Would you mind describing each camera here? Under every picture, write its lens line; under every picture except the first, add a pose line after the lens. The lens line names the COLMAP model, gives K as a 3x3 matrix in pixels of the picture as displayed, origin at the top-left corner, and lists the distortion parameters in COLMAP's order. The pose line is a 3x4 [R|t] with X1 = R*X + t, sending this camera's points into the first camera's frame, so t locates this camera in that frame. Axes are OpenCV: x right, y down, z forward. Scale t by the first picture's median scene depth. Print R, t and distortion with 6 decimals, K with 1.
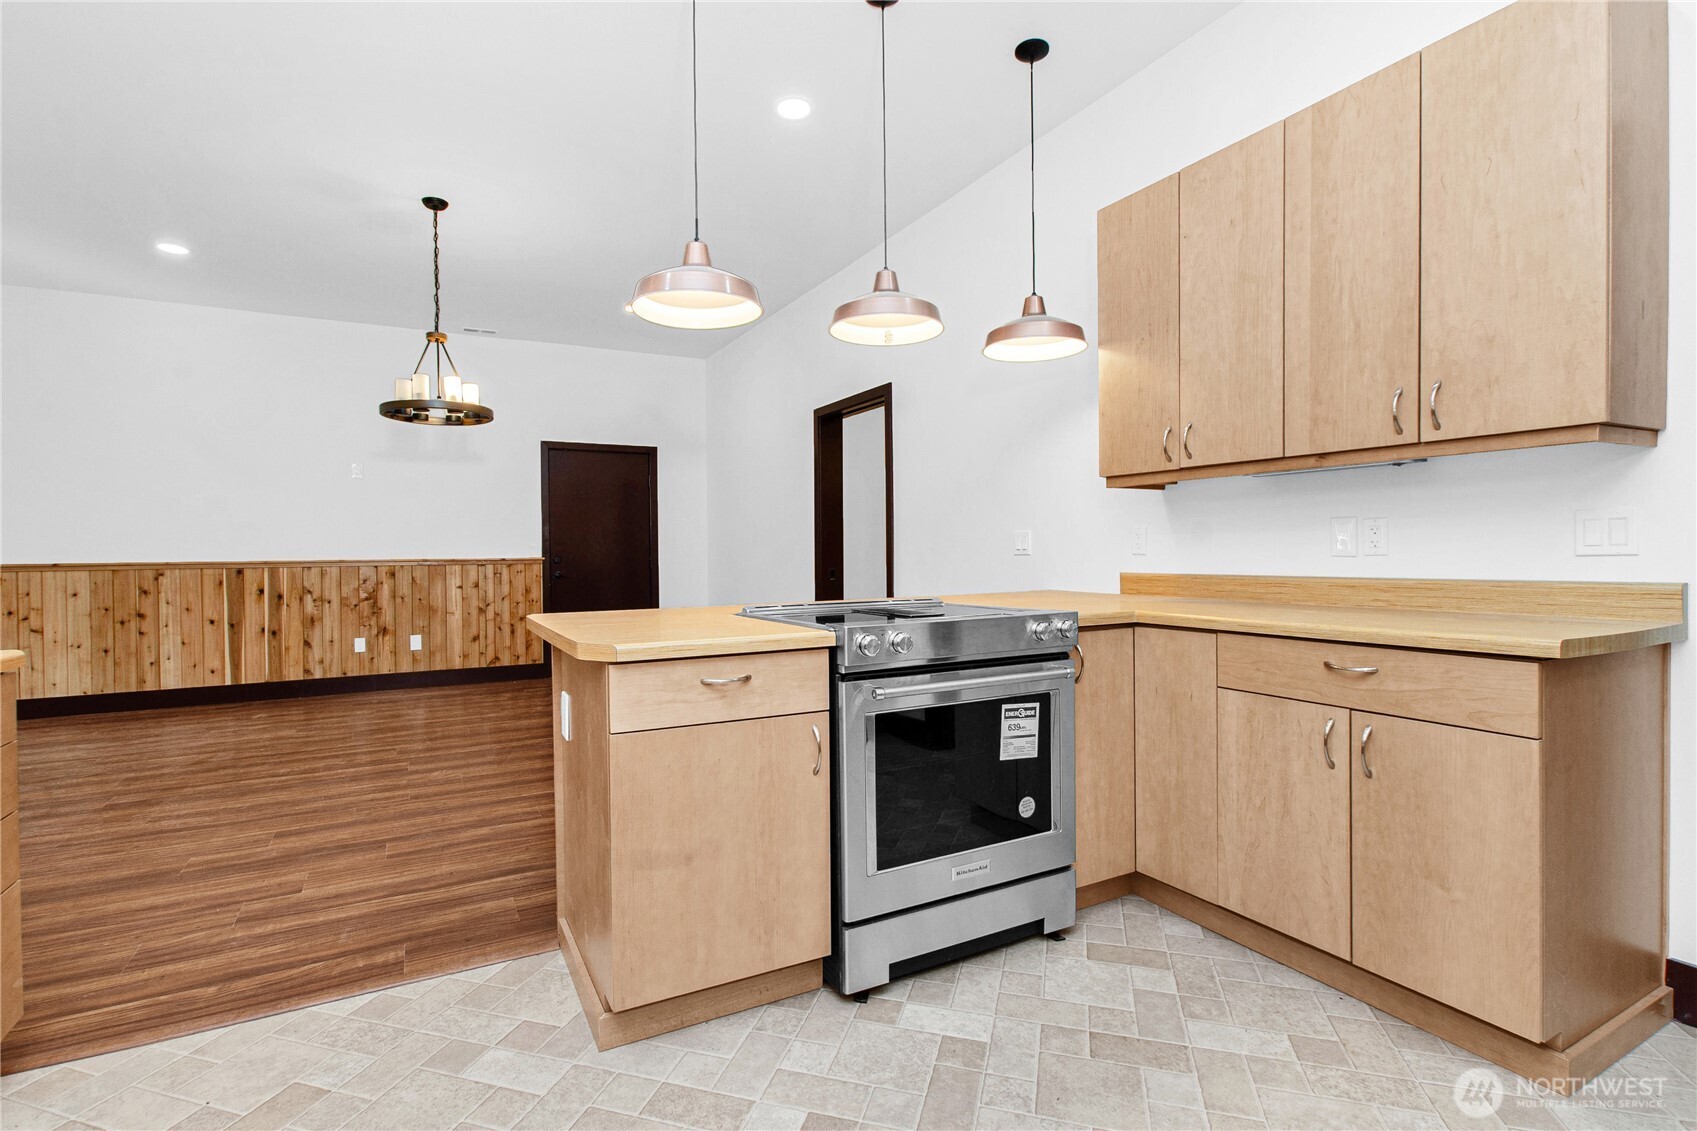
lens RADIAL K [[790.4, 0, 841.0], [0, 790.4, 563.6], [0, 0, 1]] dist [-0.014415, 0.007426]
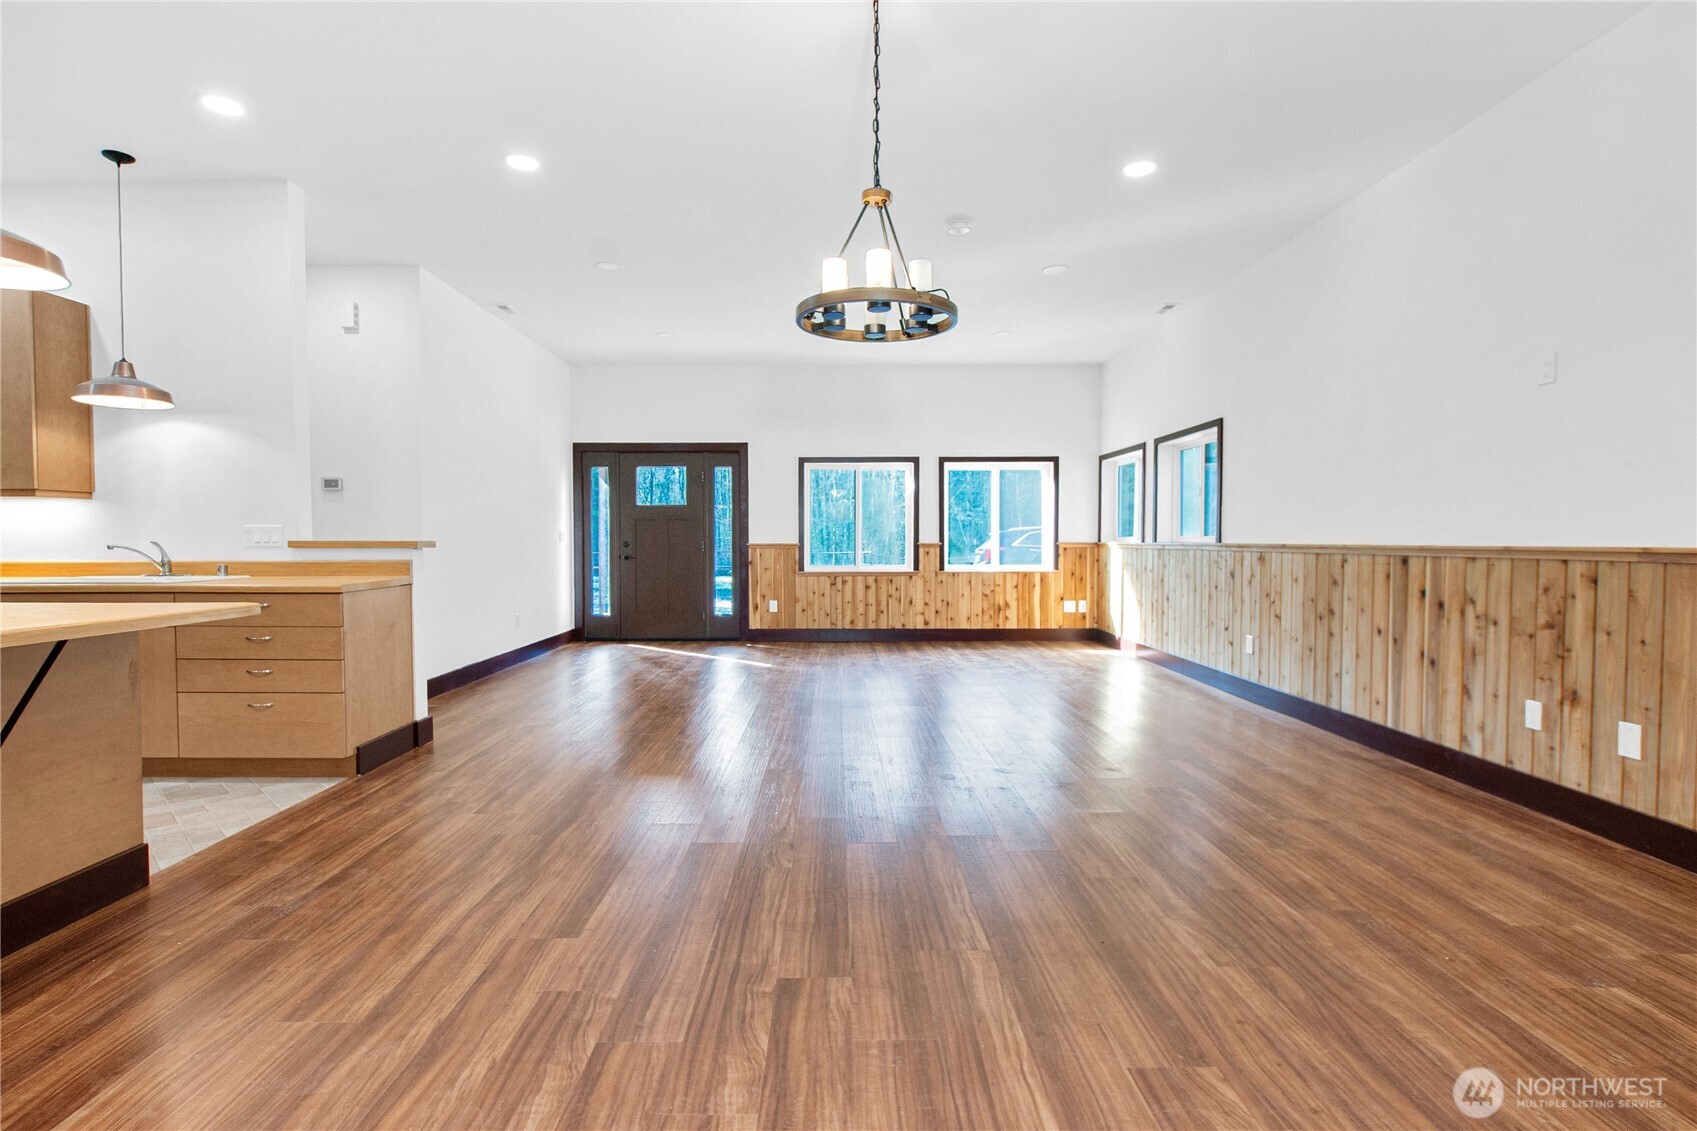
lens RADIAL K [[829.2, 0, 844.1], [0, 829.2, 553.1], [0, 0, 1]] dist [-0.000651, -0.000315]
pose [[-0.461614, 0.026382, -0.886688, 0.196432], [-0.007072, 0.999416, 0.033418, -0.046881], [0.887052, 0.021697, -0.461158, 2.608654]]
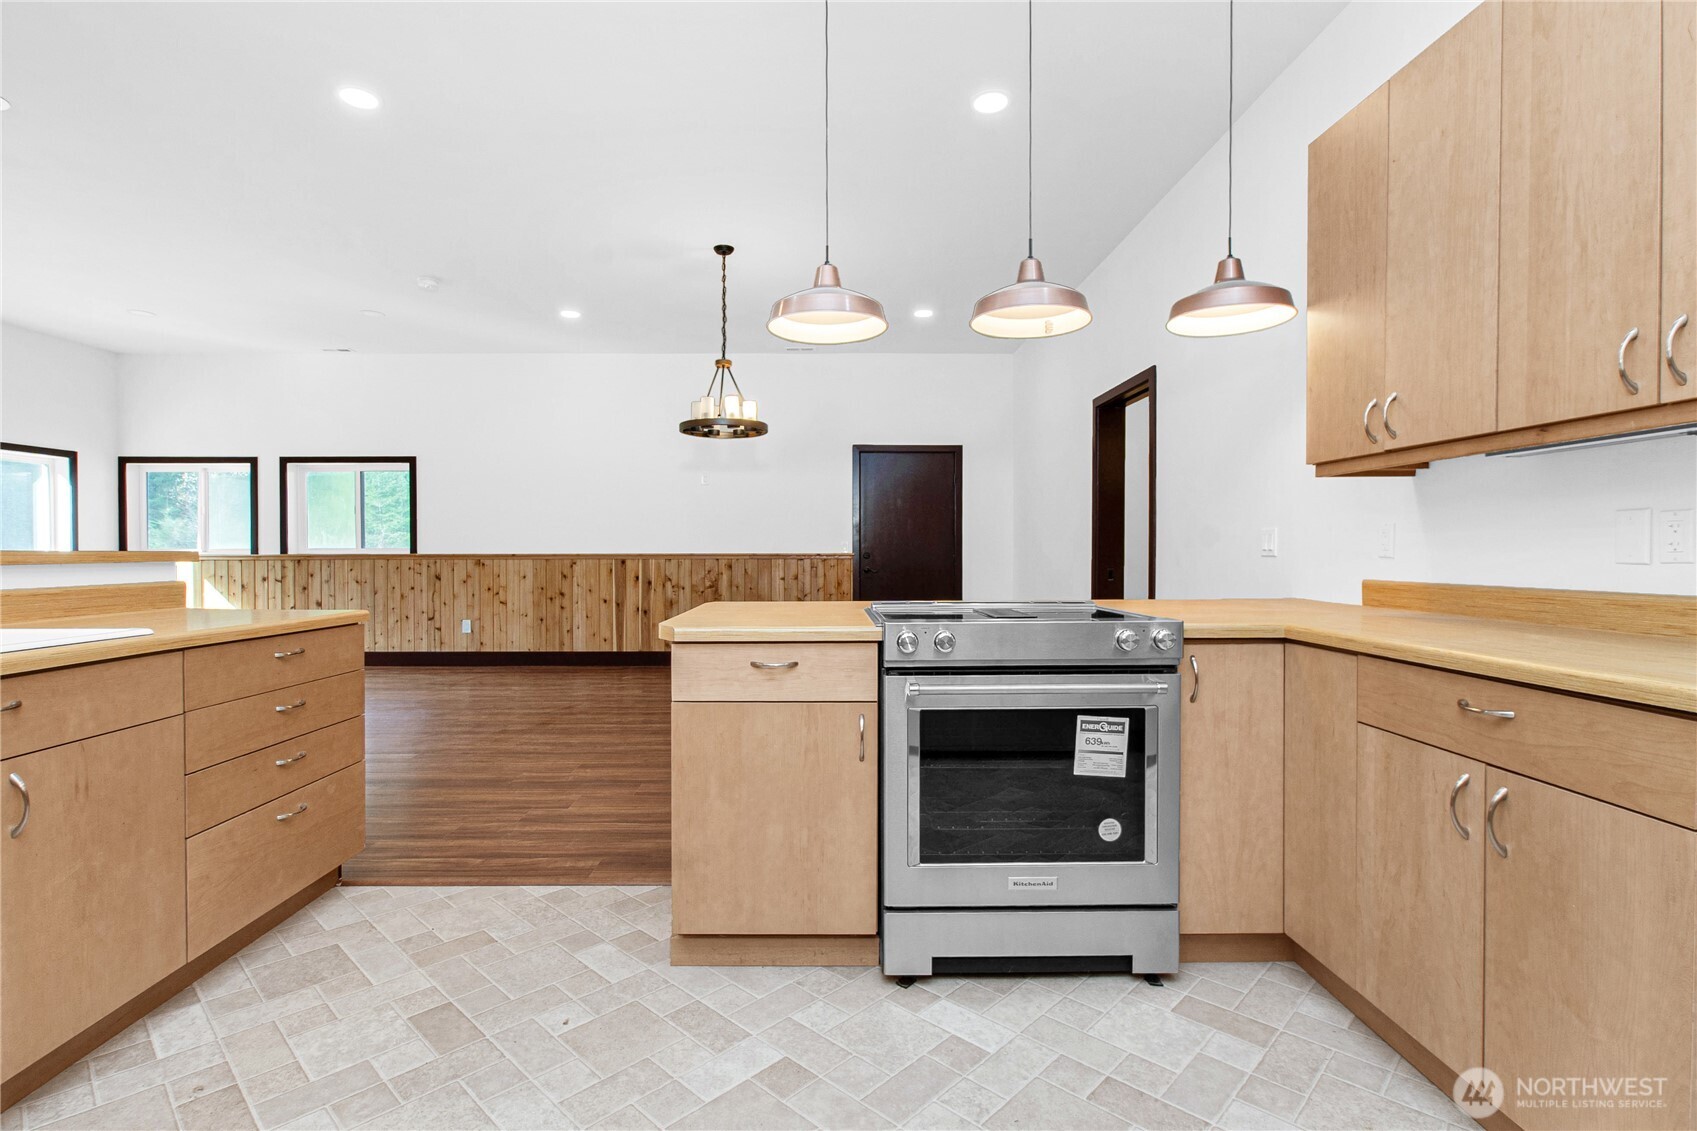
lens RADIAL K [[804.2, 0, 828.5], [0, 804.2, 565.3], [0, 0, 1]] dist [0.000383, -0.004557]
pose [[0.889163, 0.017659, -0.457250, 0.334703], [-0.015004, 0.999843, 0.009438, -0.003808], [0.457345, -0.001531, 0.889288, 0.013617]]
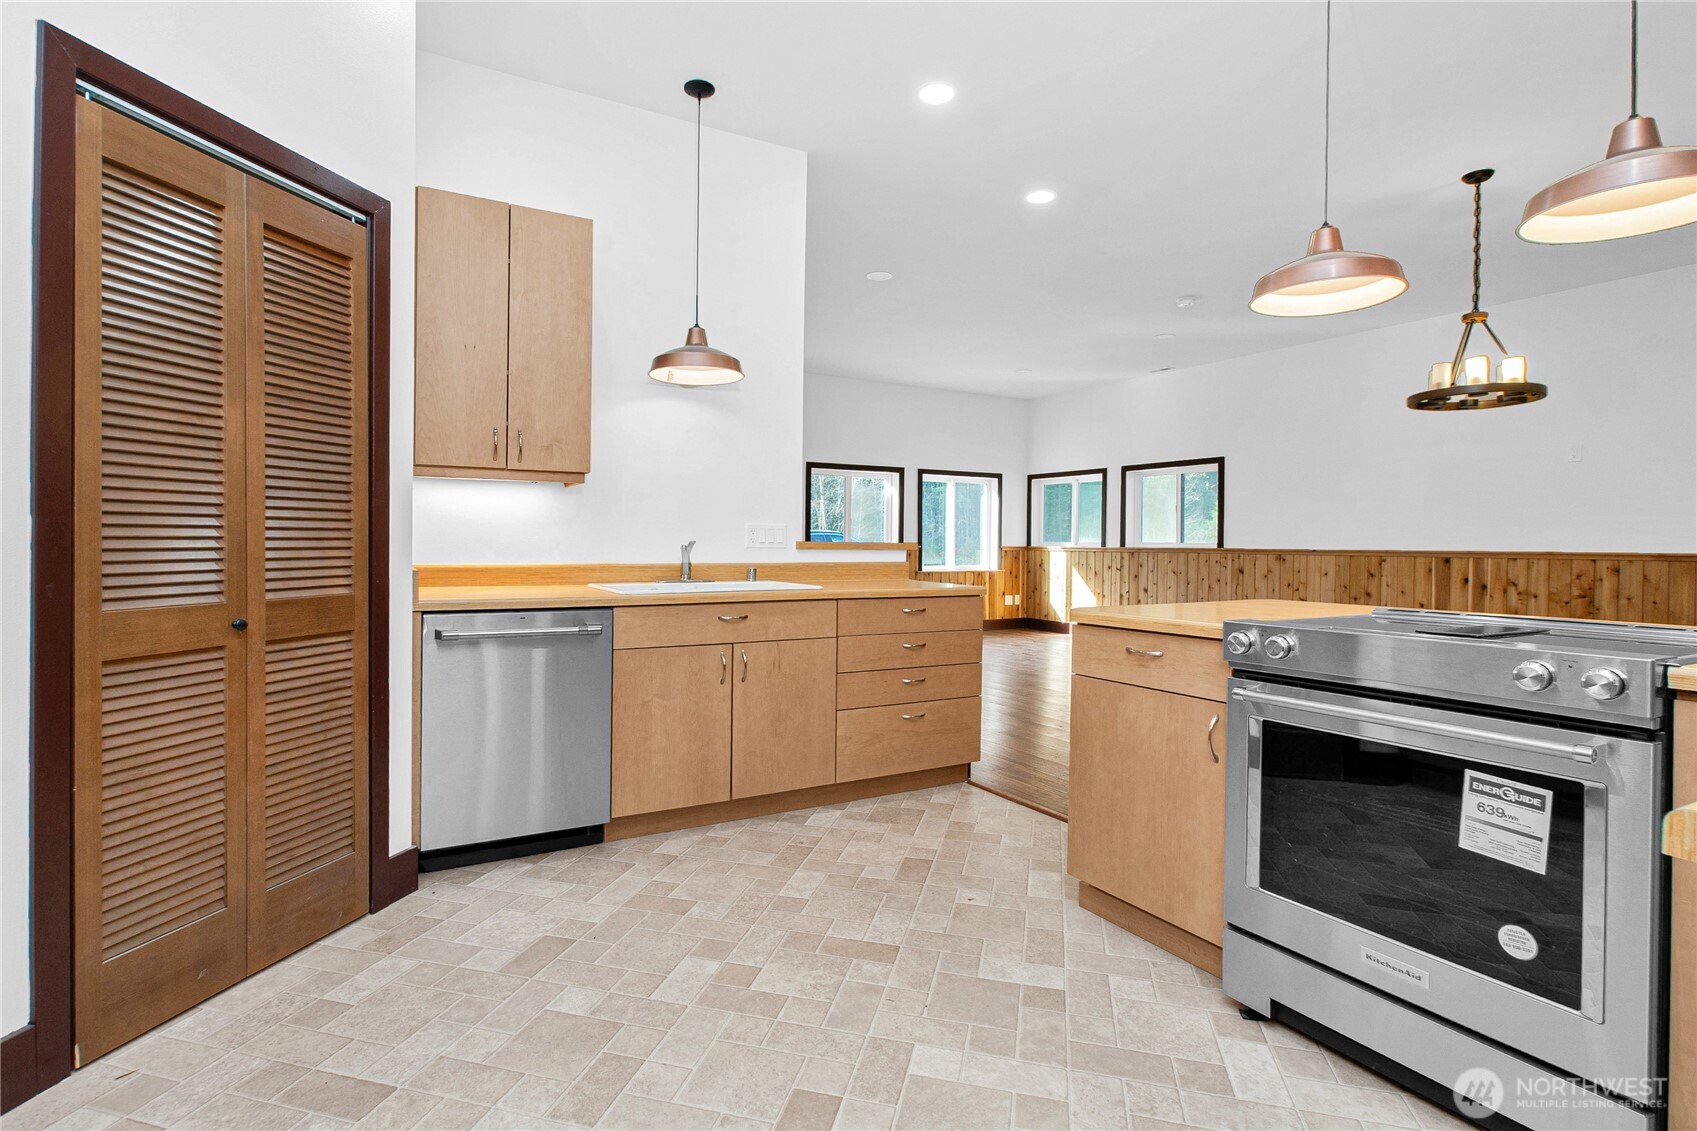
lens RADIAL K [[810.9, 0, 850.5], [0, 810.9, 546.3], [0, 0, 1]] dist [0.002331, 0.000675]
pose [[0.065876, 0.015547, -0.997707, 0.789908], [-0.024299, 0.999607, 0.013972, -0.013830], [0.997532, 0.023323, 0.066228, 0.360791]]
